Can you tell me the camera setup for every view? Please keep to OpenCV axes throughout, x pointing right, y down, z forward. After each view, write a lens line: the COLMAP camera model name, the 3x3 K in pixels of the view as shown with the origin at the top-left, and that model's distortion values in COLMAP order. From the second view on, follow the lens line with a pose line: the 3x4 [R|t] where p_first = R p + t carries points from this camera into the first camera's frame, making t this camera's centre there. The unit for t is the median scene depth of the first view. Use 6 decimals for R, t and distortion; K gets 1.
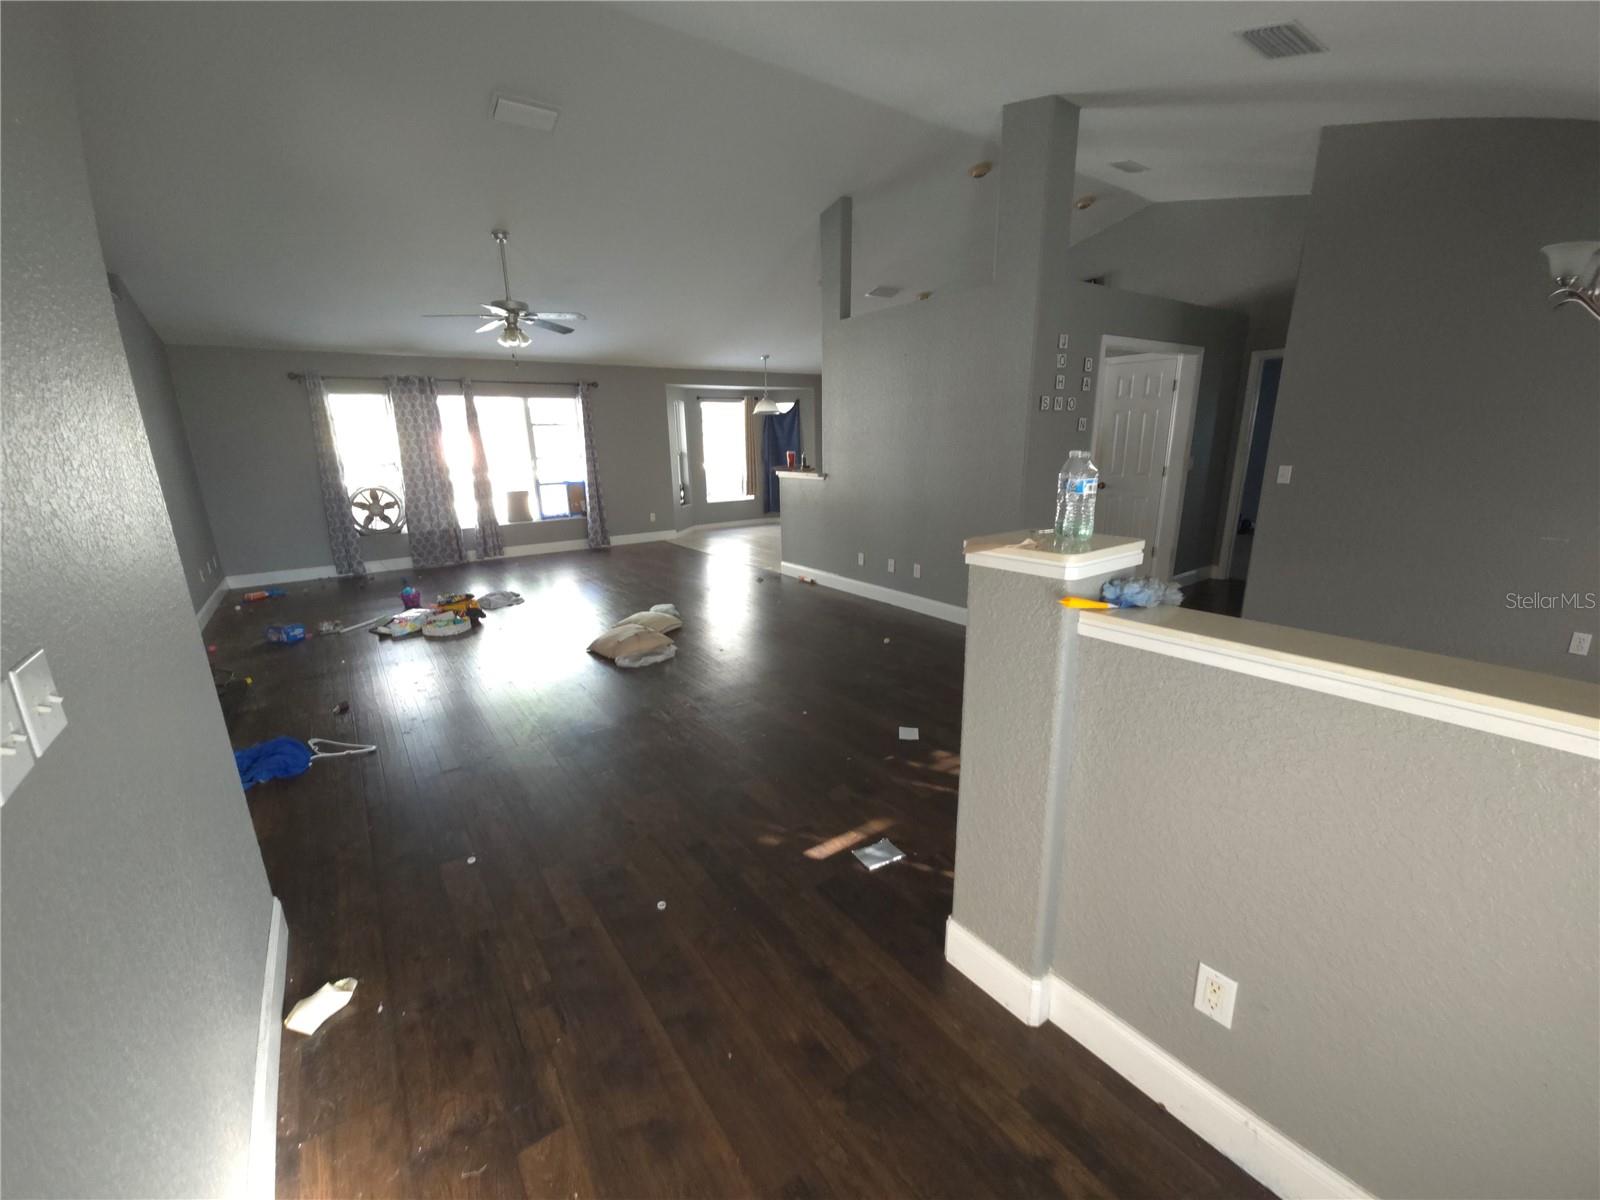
lens RADIAL K [[647.5, 0, 800.0], [0, 647.5, 600.0], [0, 0, 1]] dist [0.001785, 0.000199]
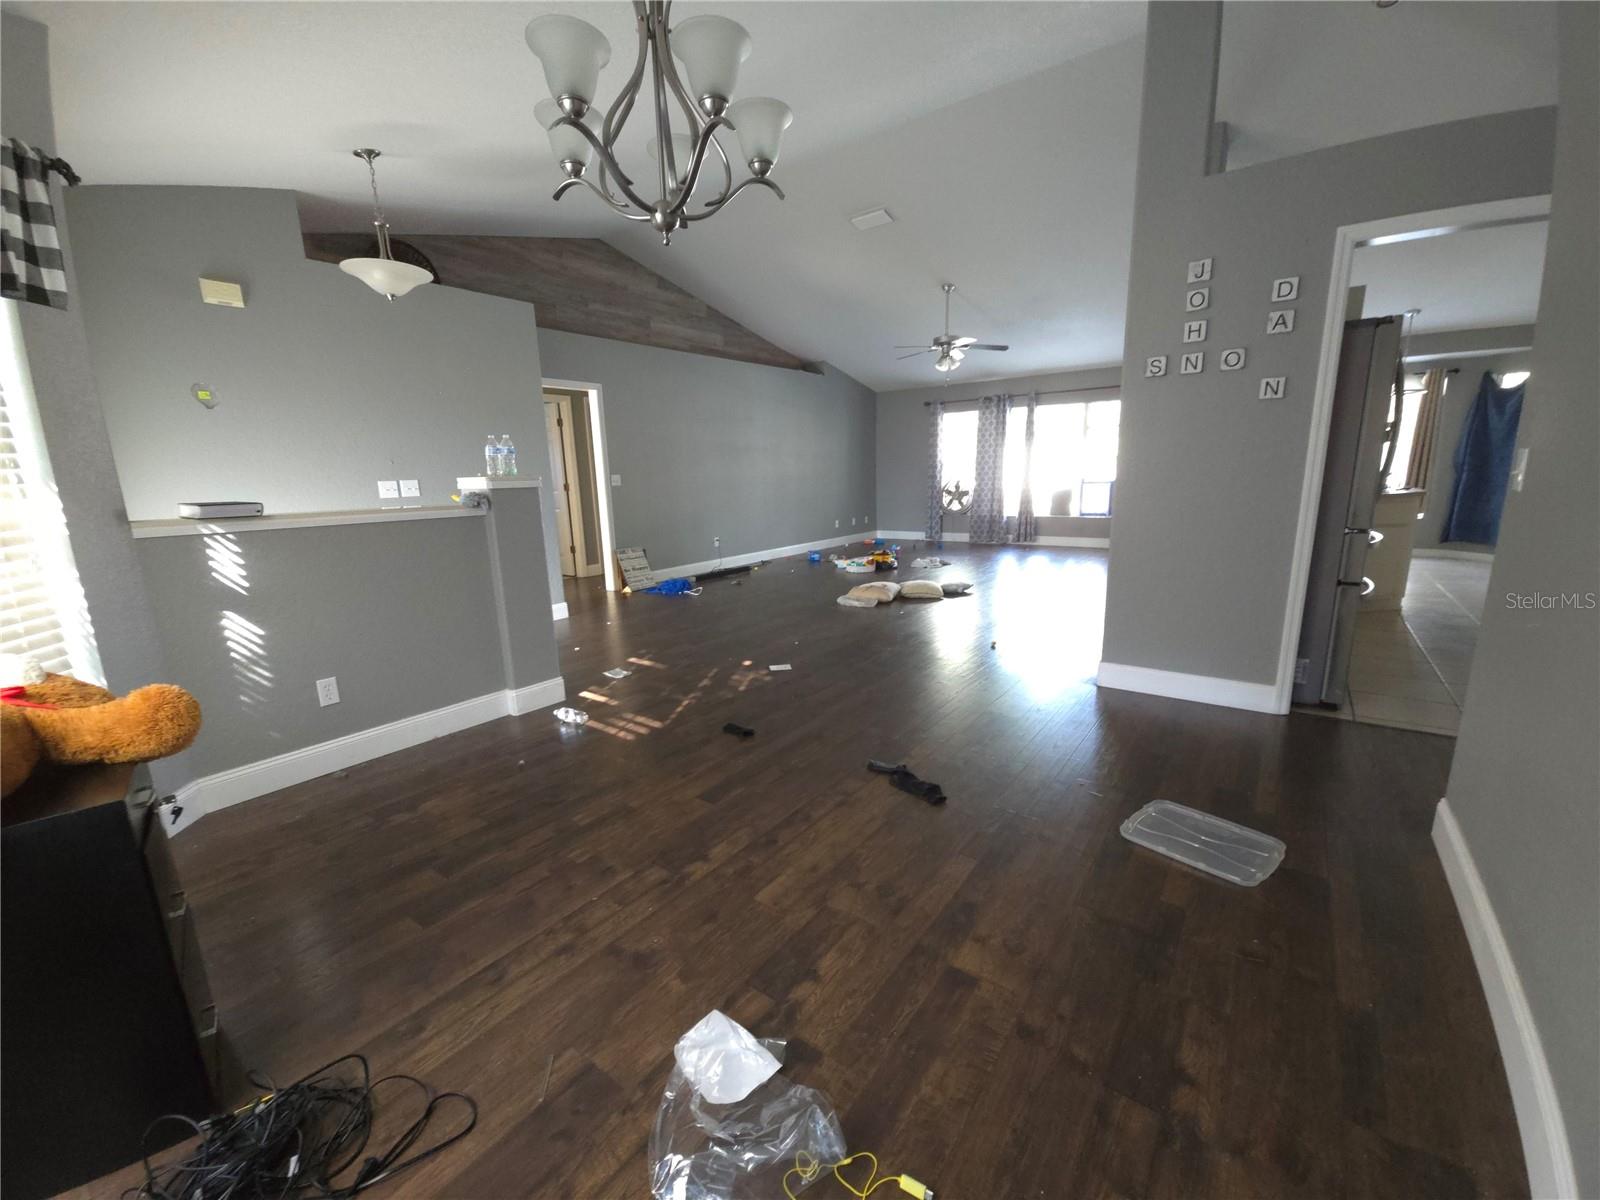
lens RADIAL K [[647.5, 0, 800.0], [0, 647.5, 600.0], [0, 0, 1]] dist [0.001785, 0.000199]
pose [[0.312283, 0.198569, -0.929005, 0.564868], [-0.212952, 0.967657, 0.135247, -0.039831], [0.925814, 0.155598, 0.344468, 0.251359]]
